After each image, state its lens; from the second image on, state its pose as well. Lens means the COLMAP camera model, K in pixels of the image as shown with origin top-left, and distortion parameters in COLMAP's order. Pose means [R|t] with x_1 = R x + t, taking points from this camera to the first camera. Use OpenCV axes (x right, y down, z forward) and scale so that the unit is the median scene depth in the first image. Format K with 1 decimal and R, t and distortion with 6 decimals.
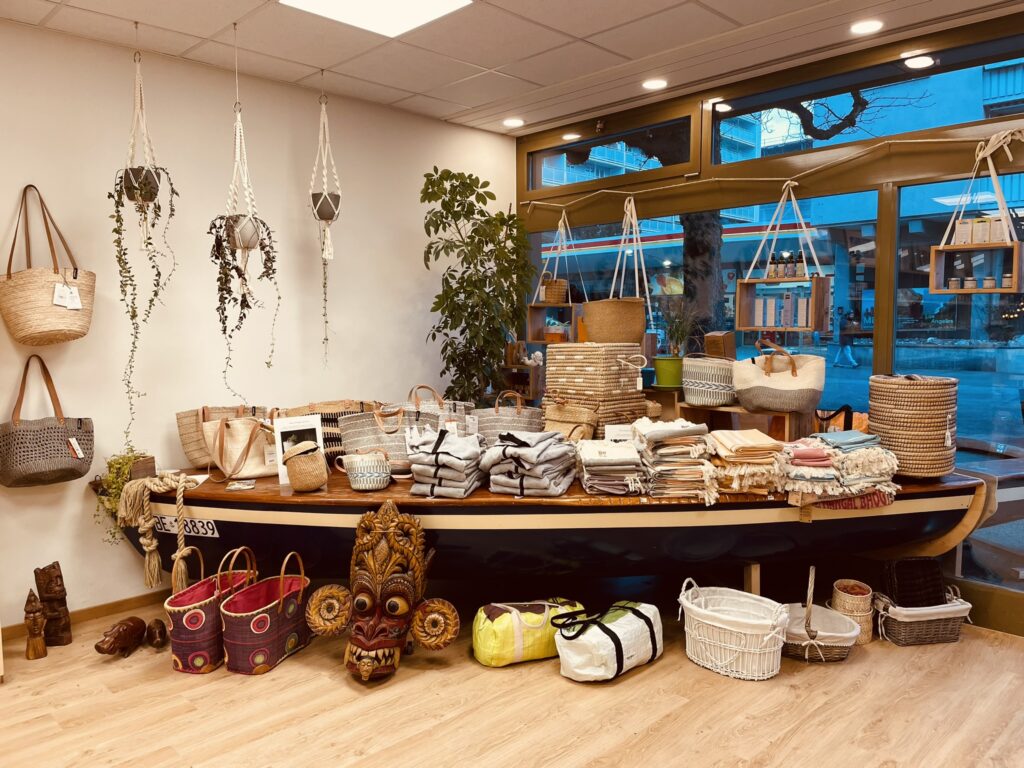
lens RADIAL K [[775.6, 0, 512.0], [0, 775.6, 384.0], [0, 0, 1]] dist [0.095249, -0.130665]
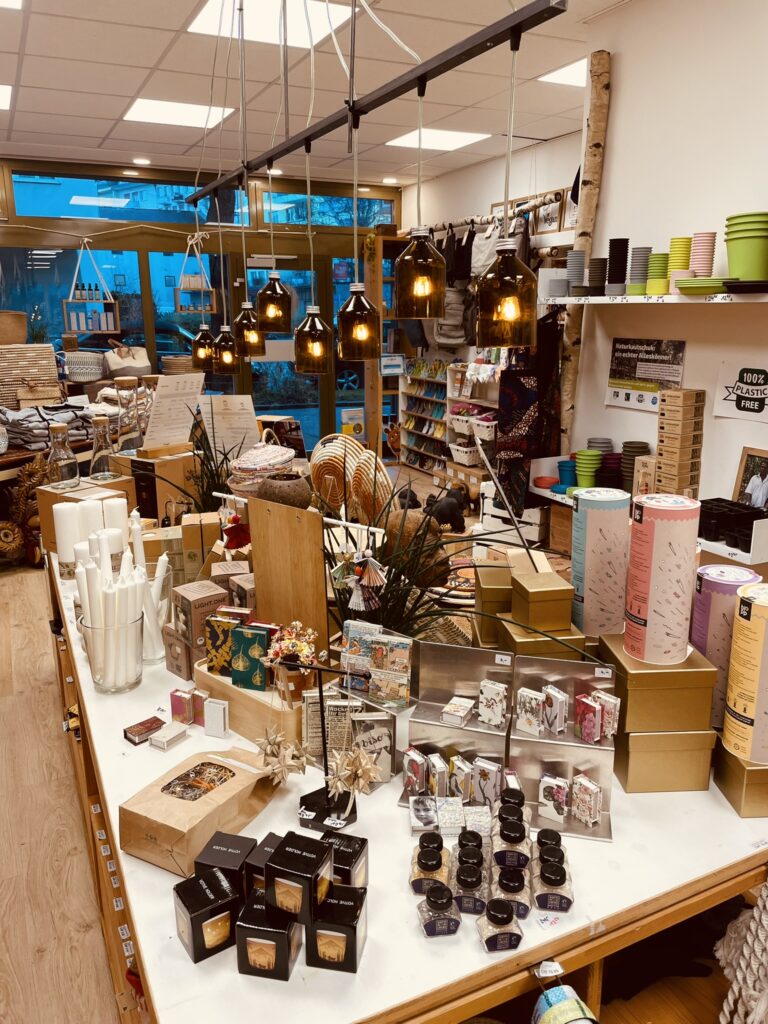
lens RADIAL K [[775.6, 0, 376.7], [0, 775.6, 508.5], [0, 0, 1]] dist [0.095249, -0.130665]
pose [[0.324495, -0.231997, 0.916995, -1.338715], [0.079535, 0.972714, 0.217949, -0.028328], [-0.942538, 0.002210, 0.334093, -0.135623]]
